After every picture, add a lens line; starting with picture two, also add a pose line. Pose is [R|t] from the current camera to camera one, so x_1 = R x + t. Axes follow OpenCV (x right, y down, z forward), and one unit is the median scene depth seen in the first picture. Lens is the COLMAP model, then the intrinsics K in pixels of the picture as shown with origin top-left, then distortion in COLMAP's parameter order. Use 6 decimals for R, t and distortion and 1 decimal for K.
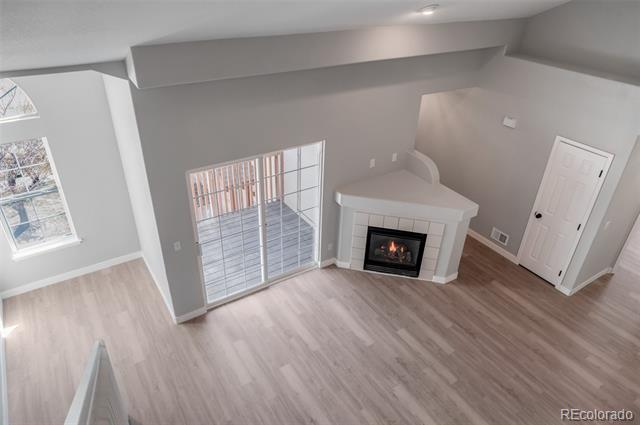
lens RADIAL K [[444.3, 0, 318.3], [0, 444.3, 215.5], [0, 0, 1]] dist [0.001940, 0.000001]
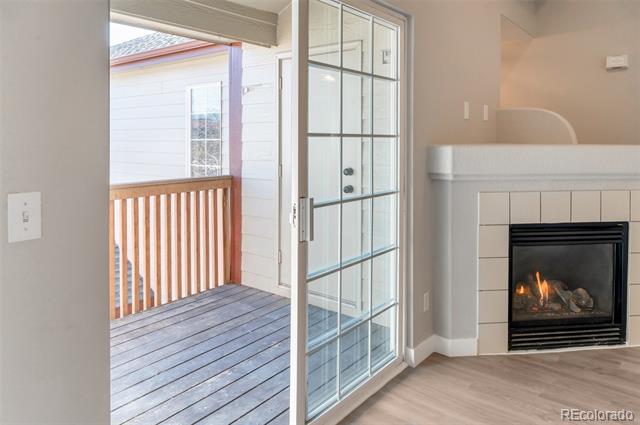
lens RADIAL K [[452.4, 0, 322.1], [0, 452.4, 140.2], [0, 0, 1]] dist [0.000390, -0.000134]
pose [[0.943942, -0.024860, 0.329173, -0.201317], [0.193982, 0.848606, -0.492177, 0.131871], [-0.267103, 0.528441, 0.805858, 0.613177]]
